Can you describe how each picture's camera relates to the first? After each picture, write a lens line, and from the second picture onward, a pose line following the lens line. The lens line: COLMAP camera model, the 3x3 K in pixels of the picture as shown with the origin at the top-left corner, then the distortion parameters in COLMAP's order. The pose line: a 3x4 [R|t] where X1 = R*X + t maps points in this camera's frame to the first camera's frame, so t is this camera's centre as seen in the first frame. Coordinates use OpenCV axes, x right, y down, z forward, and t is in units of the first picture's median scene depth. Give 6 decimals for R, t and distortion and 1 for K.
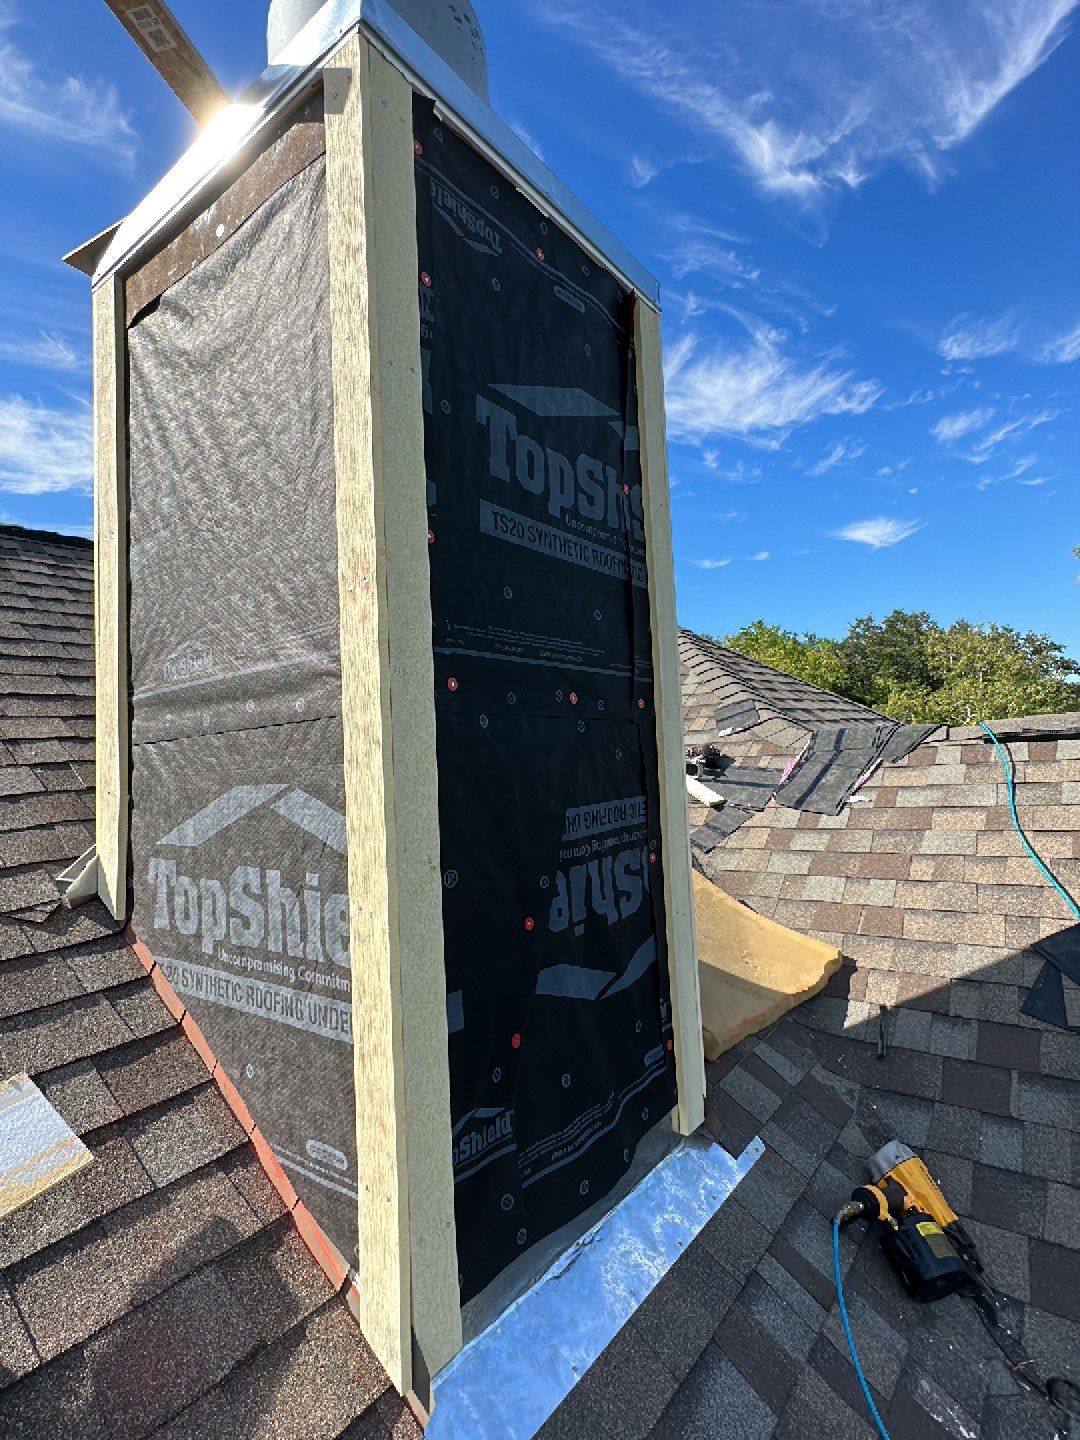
lens RADIAL K [[732.1, 0, 542.5], [0, 732.1, 718.4], [0, 0, 1]] dist [0.000255, -0.000455]
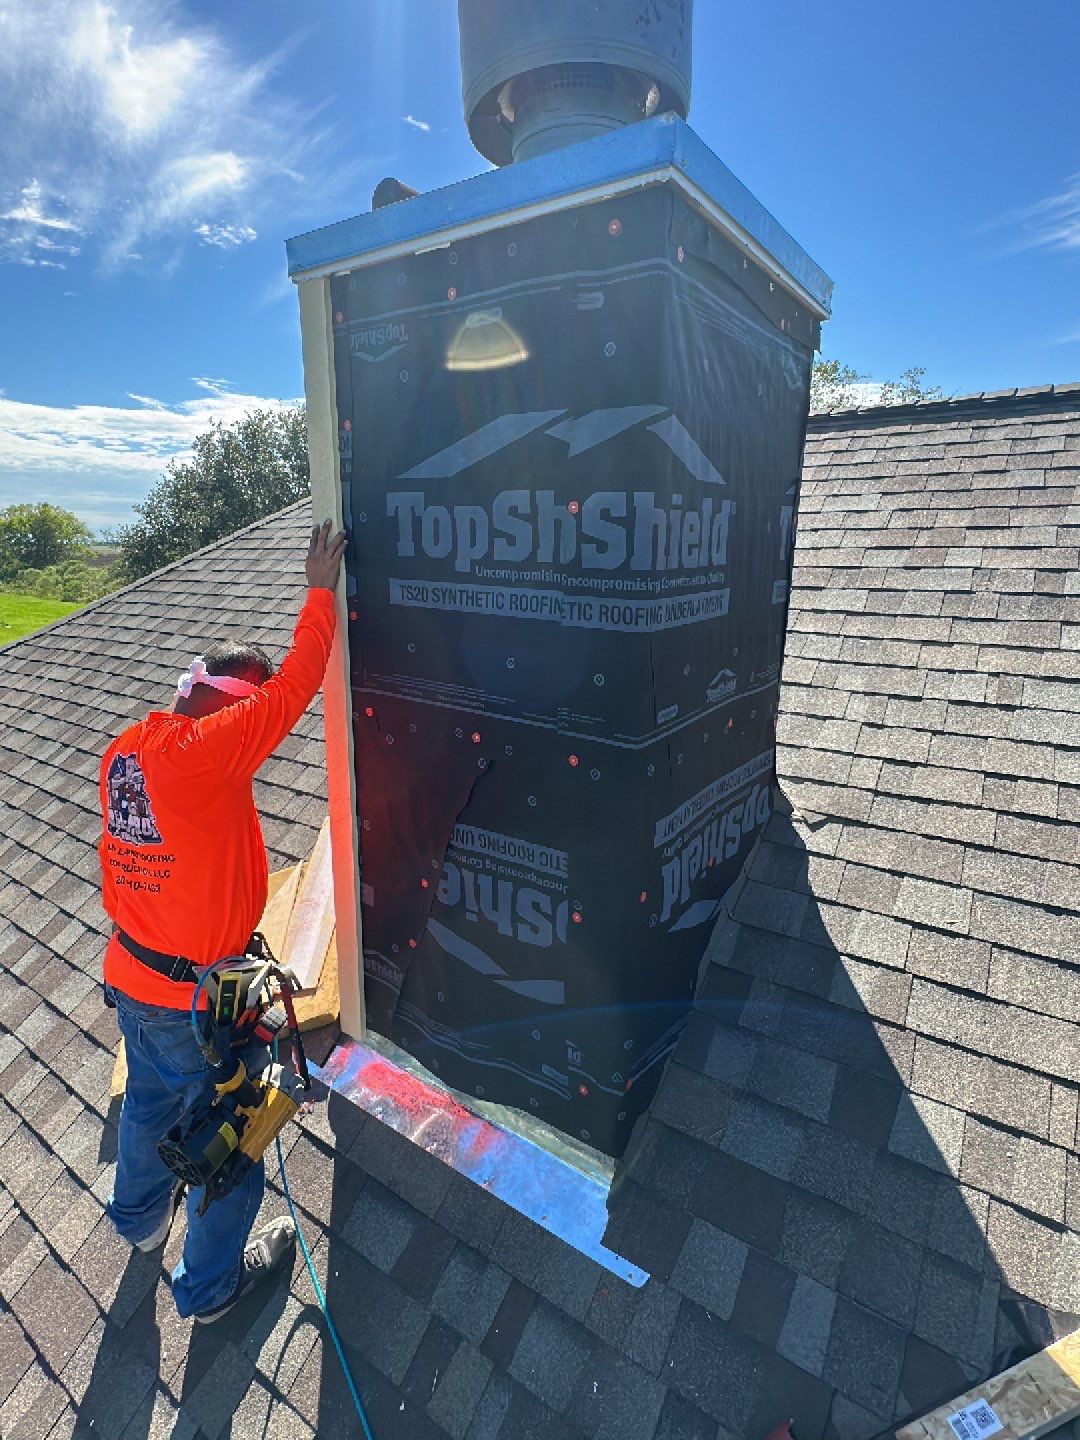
lens RADIAL K [[732.1, 0, 542.5], [0, 732.1, 718.4], [0, 0, 1]] dist [0.000255, -0.000455]
pose [[0.043231, 0.296263, -0.954127, 1.124389], [0.050256, 0.953166, 0.298242, -0.390604], [0.997800, -0.060844, 0.026317, 1.088499]]
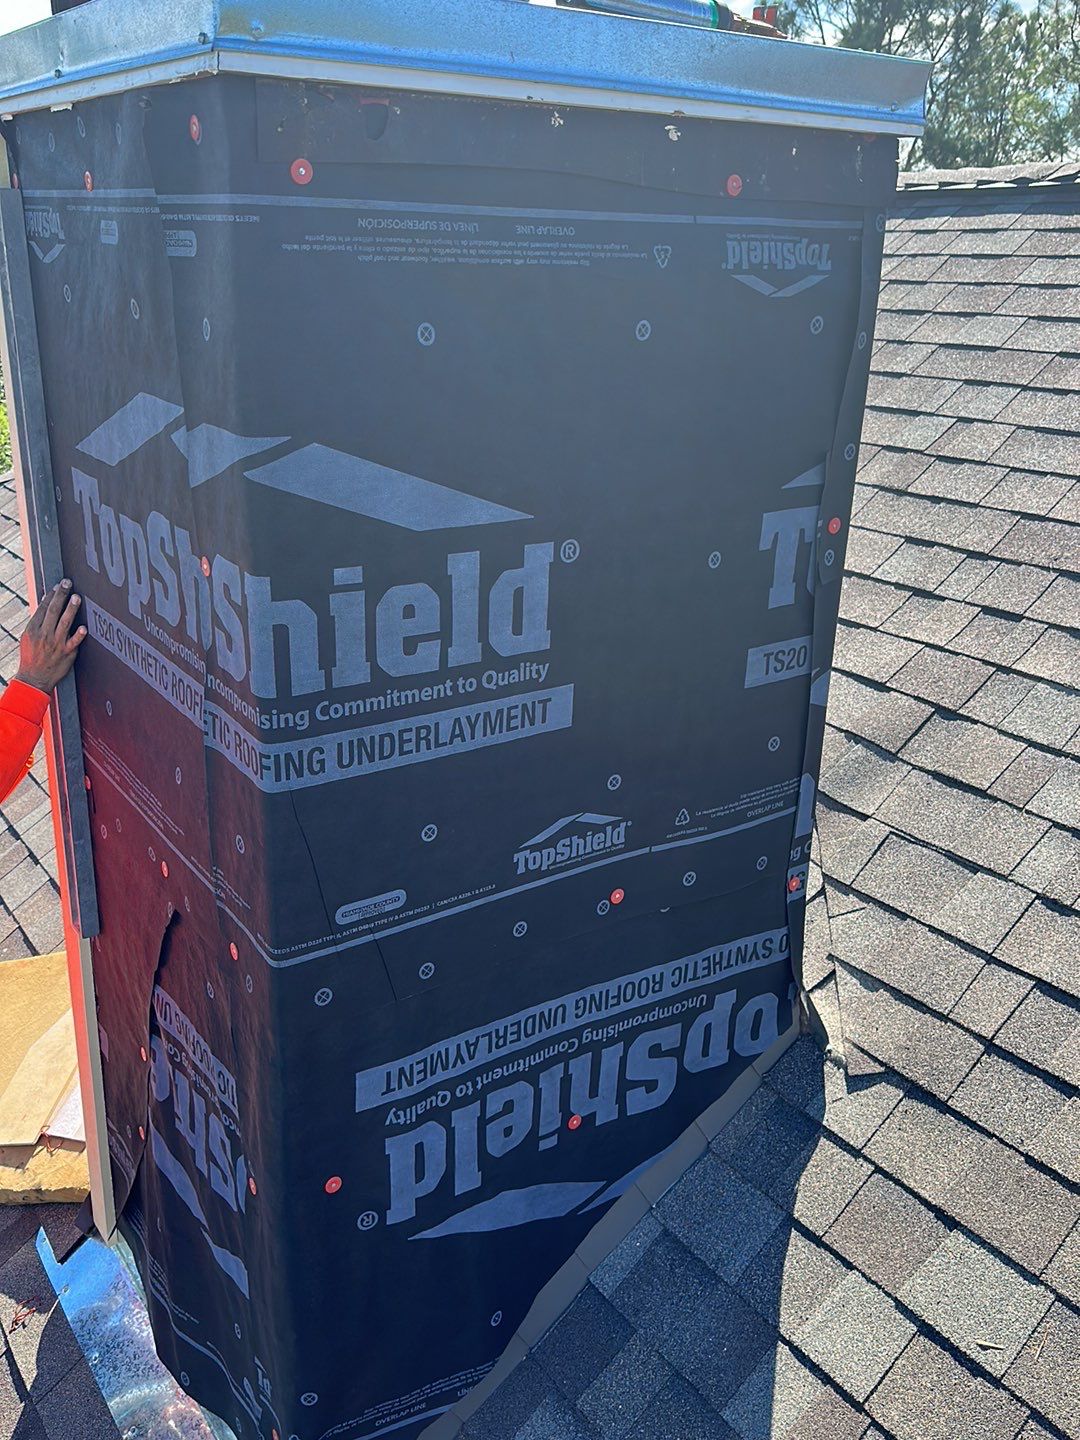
lens RADIAL K [[1284.4, 0, 540.0], [0, 1284.4, 720.0], [0, 0, 1]] dist [0.174209, -0.355074]
pose [[-0.304333, 0.370710, -0.877471, 1.001638], [0.046622, 0.925859, 0.374983, -0.627353], [0.951424, 0.073211, -0.299053, 1.739612]]
